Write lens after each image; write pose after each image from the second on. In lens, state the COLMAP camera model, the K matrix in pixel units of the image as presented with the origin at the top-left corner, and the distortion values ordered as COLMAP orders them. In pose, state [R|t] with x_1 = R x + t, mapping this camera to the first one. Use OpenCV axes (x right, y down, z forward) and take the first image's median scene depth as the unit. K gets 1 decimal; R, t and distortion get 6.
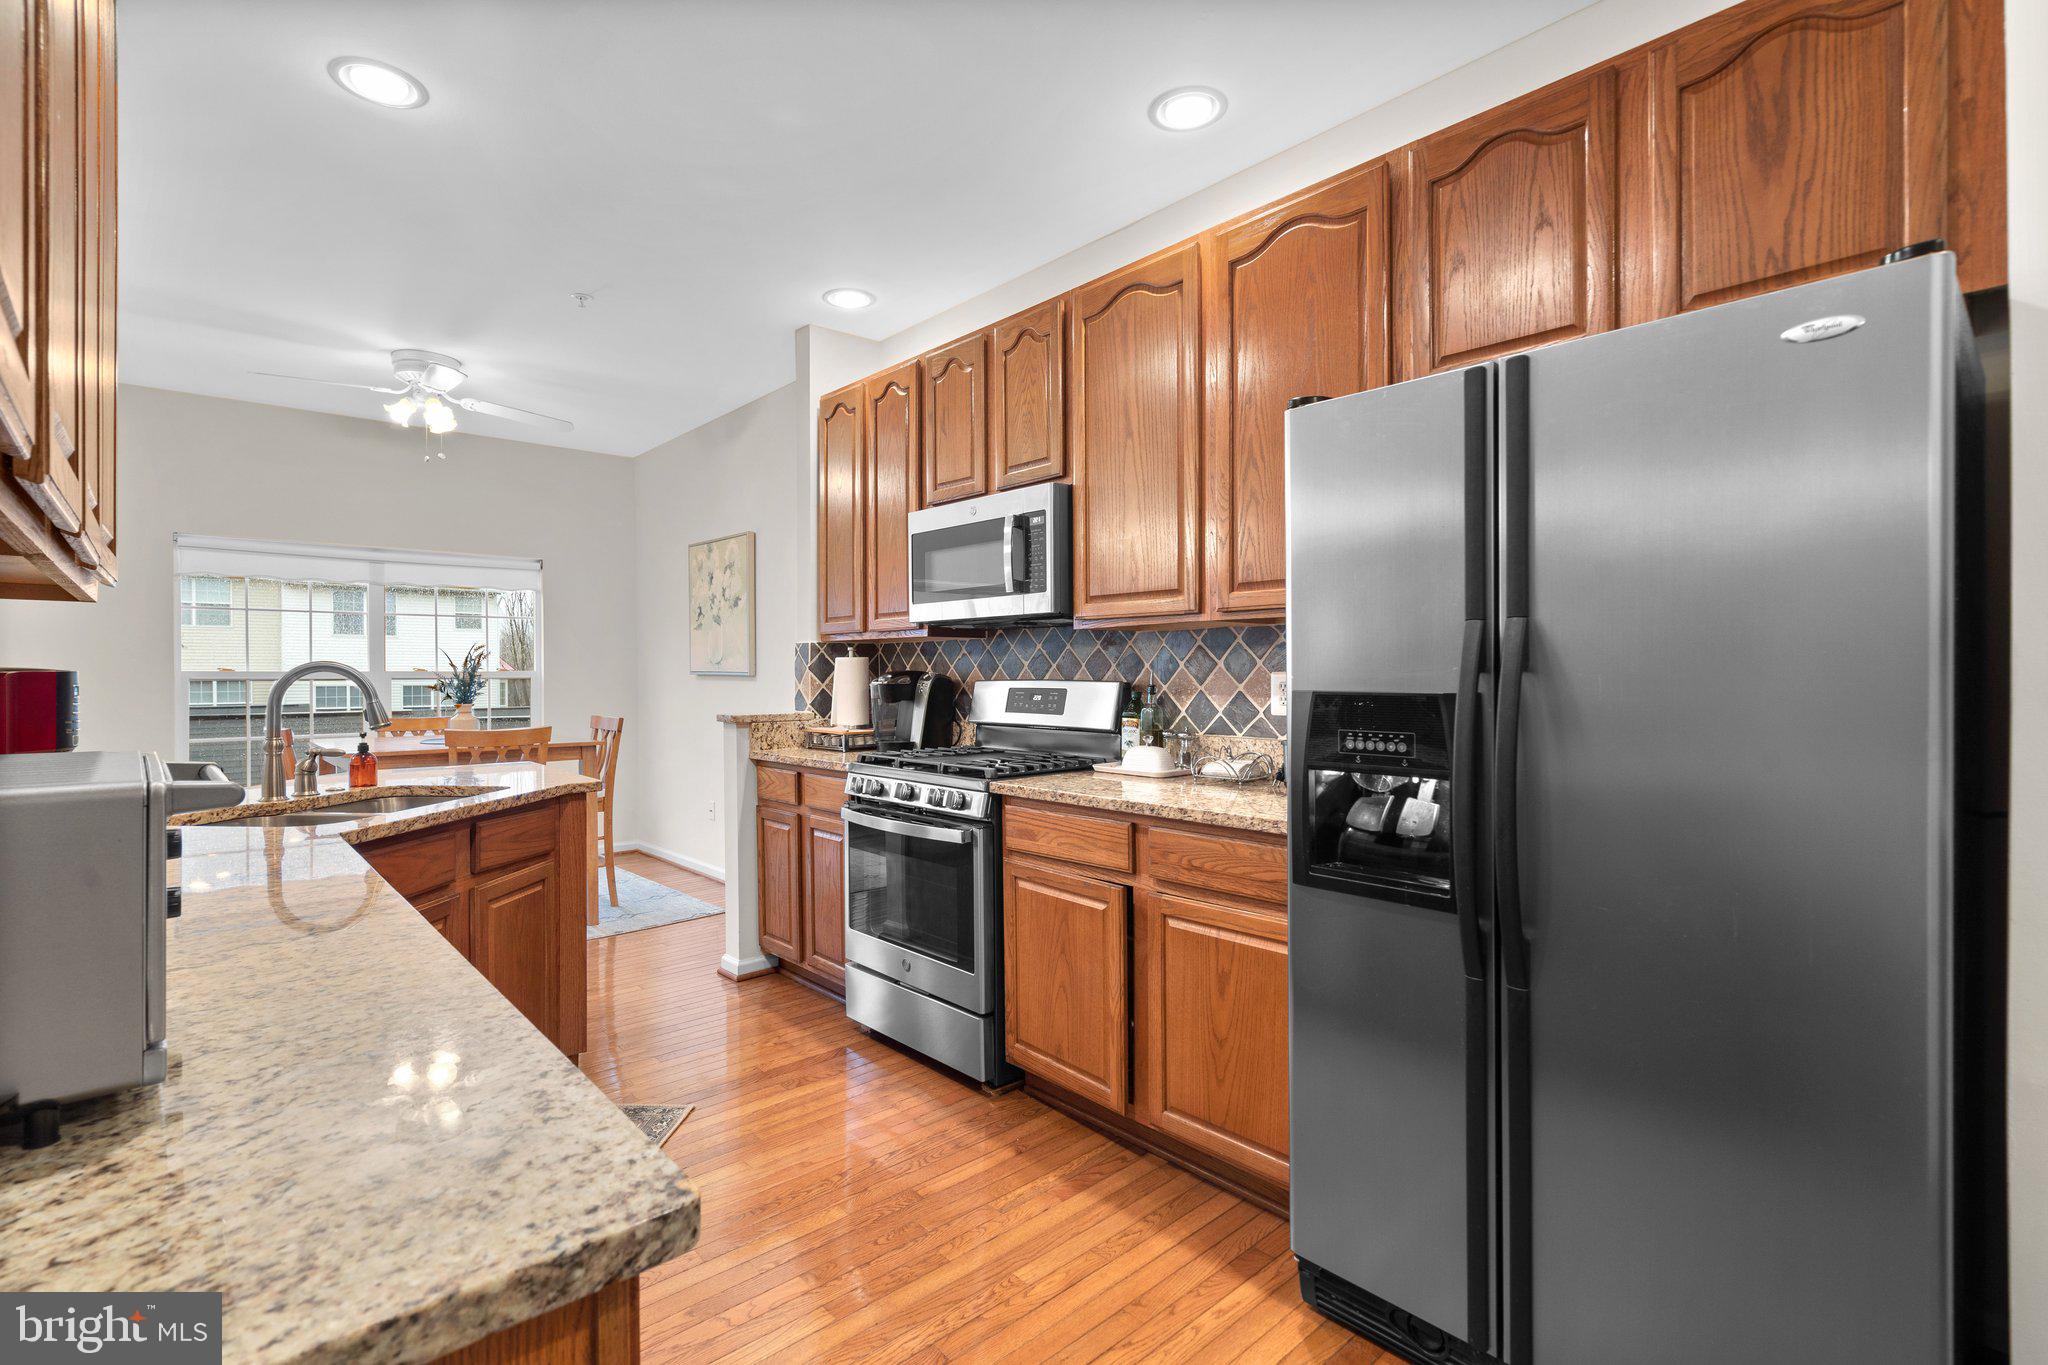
lens RADIAL K [[949.3, 0, 1032.9], [0, 949.3, 670.3], [0, 0, 1]] dist [-0.001108, 0.004892]
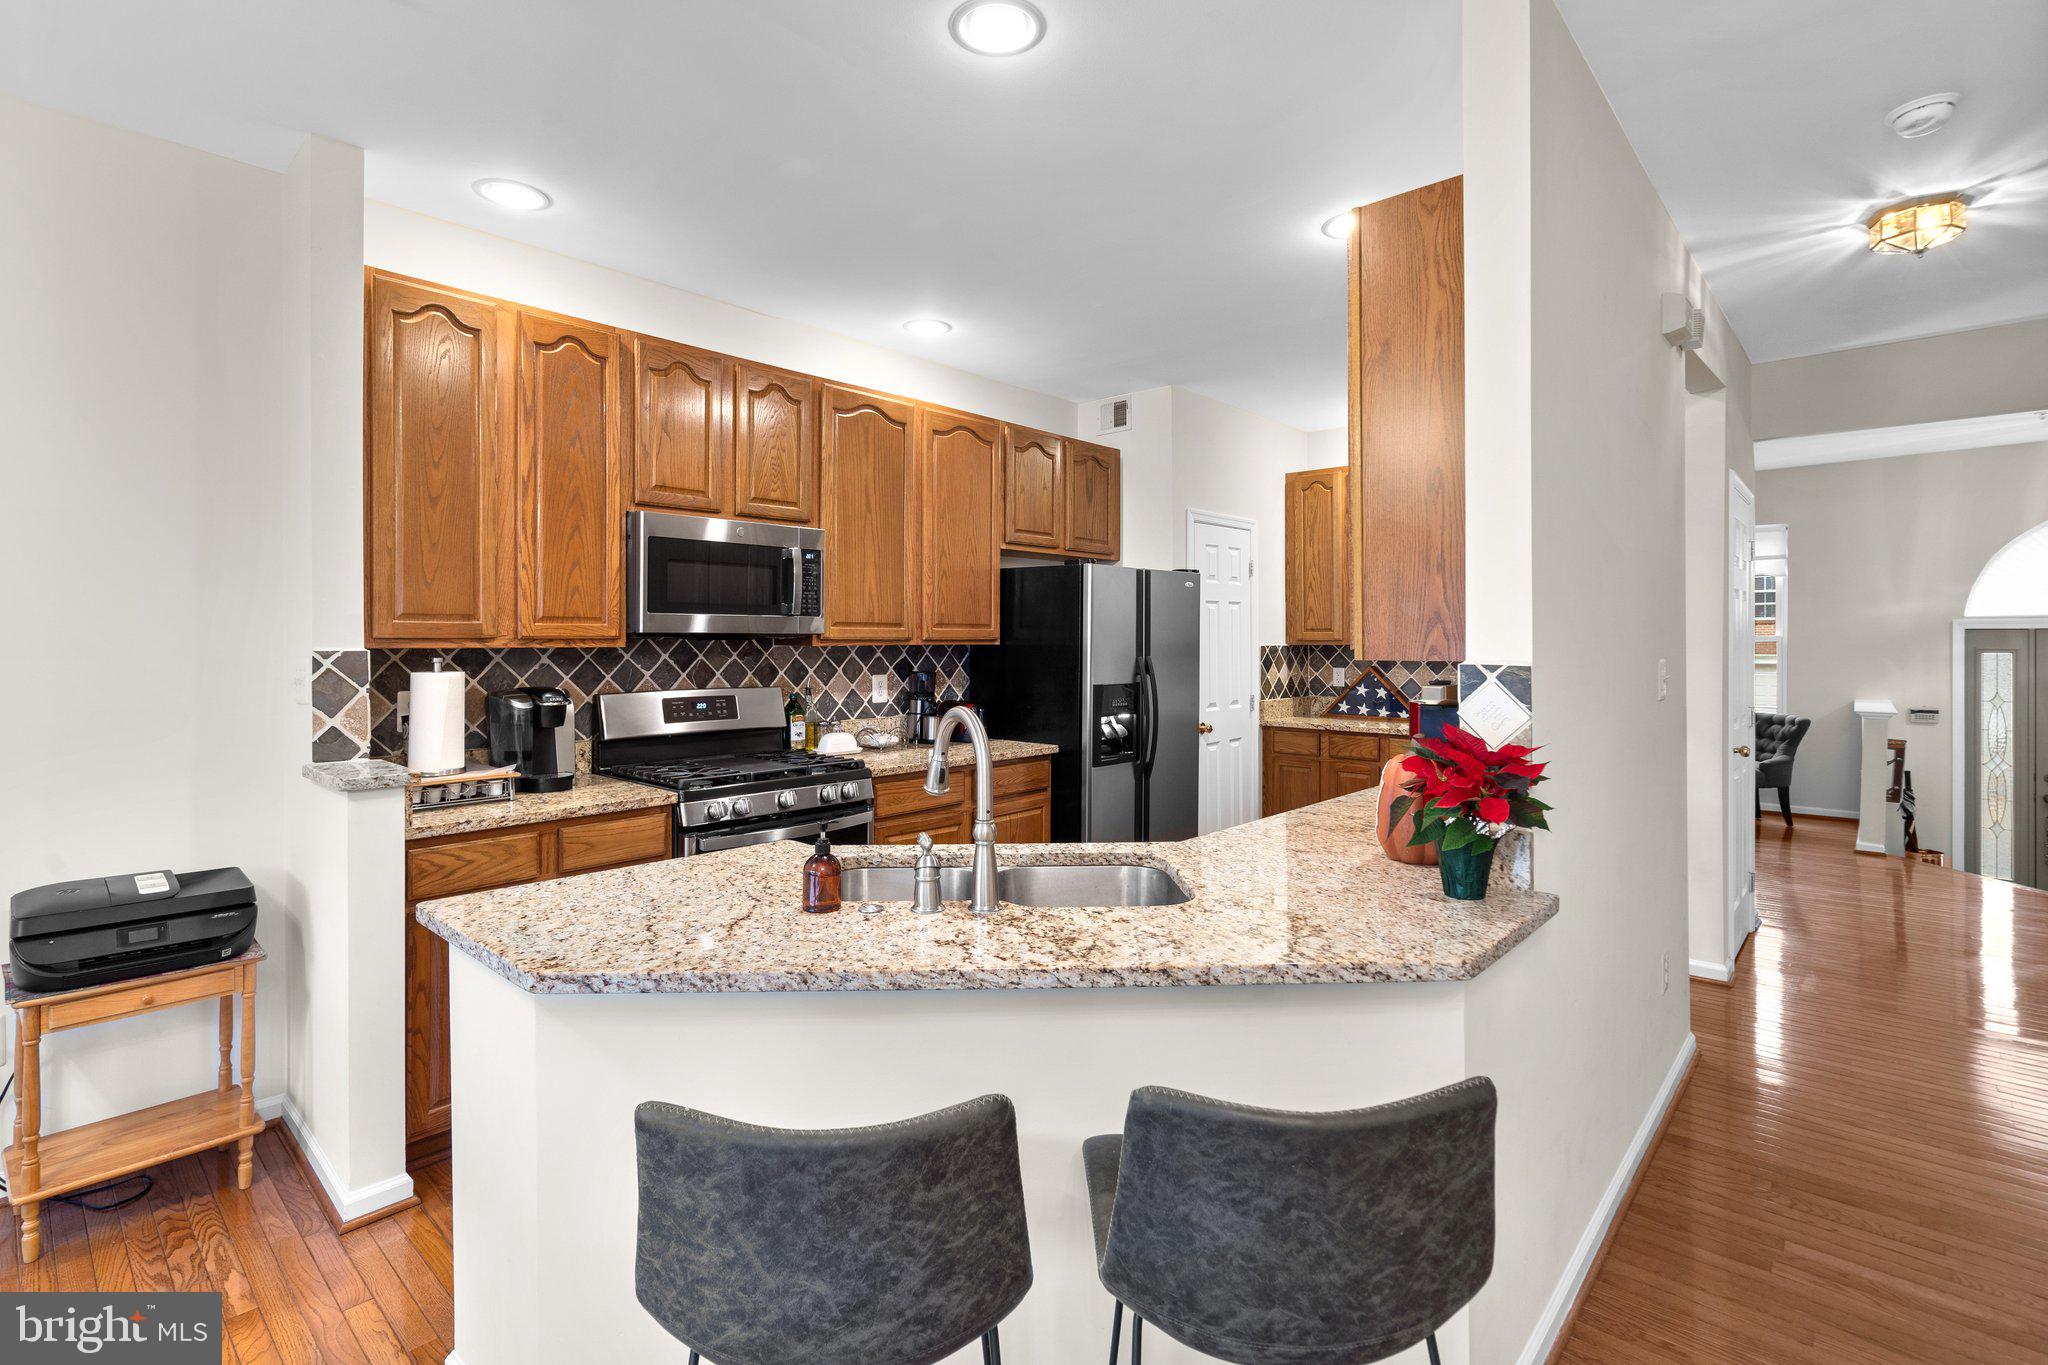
lens RADIAL K [[949.3, 0, 975.2], [0, 949.3, 632.1], [0, 0, 1]] dist [-0.001108, 0.004892]
pose [[-0.069433, 0.011552, 0.997520, -1.072683], [-0.001659, 0.999930, -0.011696, -0.041487], [-0.997585, -0.002467, -0.069409, 0.768128]]
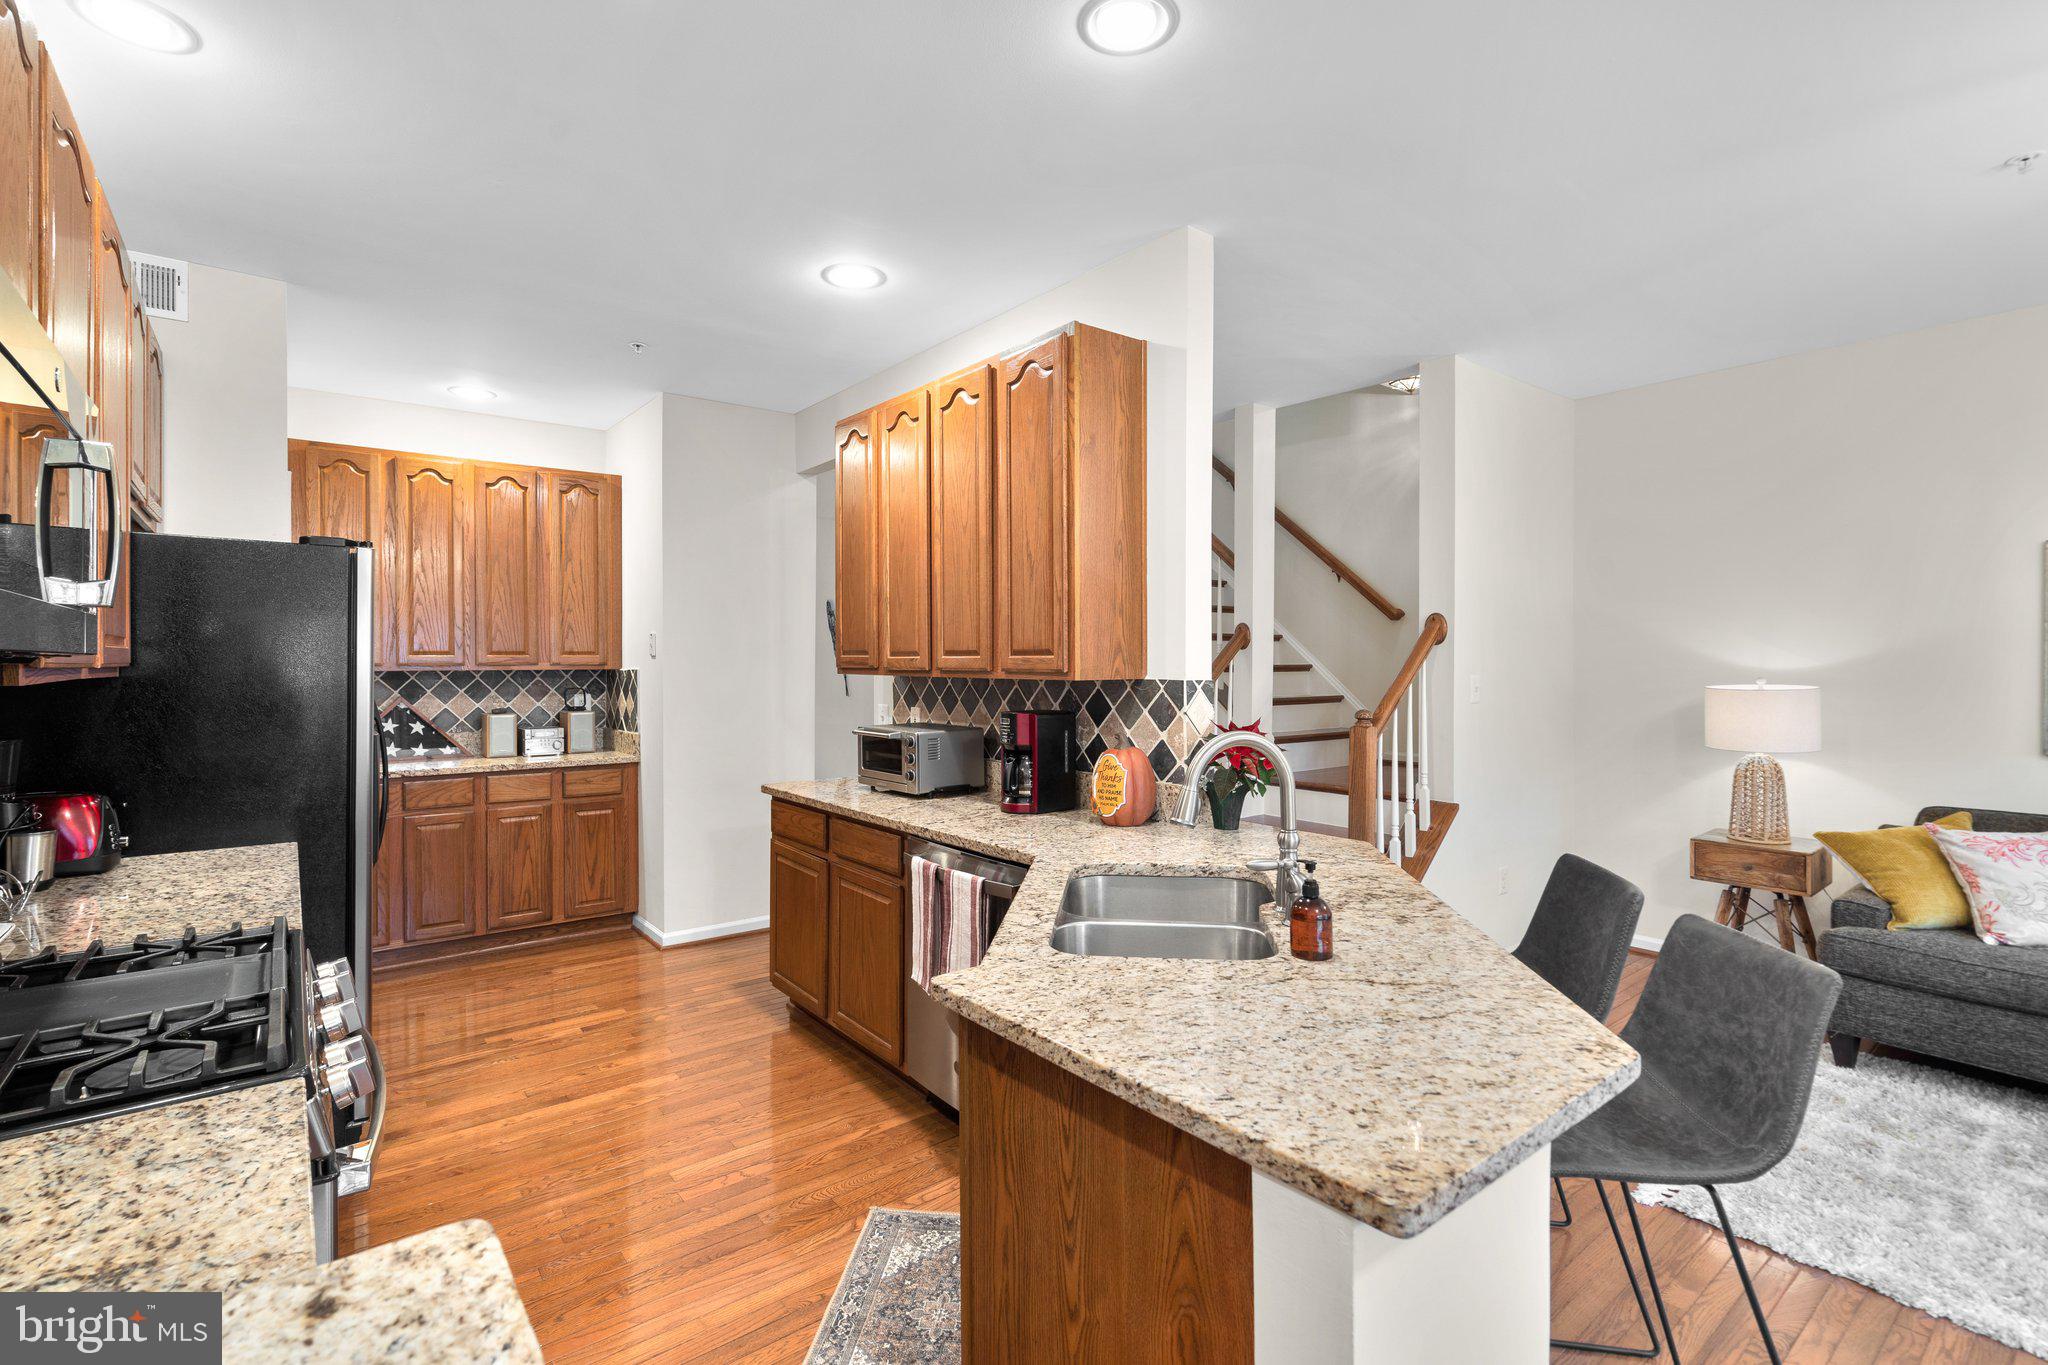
lens RADIAL K [[949.3, 0, 1025.3], [0, 949.3, 672.4], [0, 0, 1]] dist [-0.001108, 0.004892]
pose [[-0.997190, 0.005563, 0.074701, -0.474202], [0.006311, 0.999932, 0.009775, -0.045637], [-0.074642, 0.010219, -0.997158, 1.277432]]
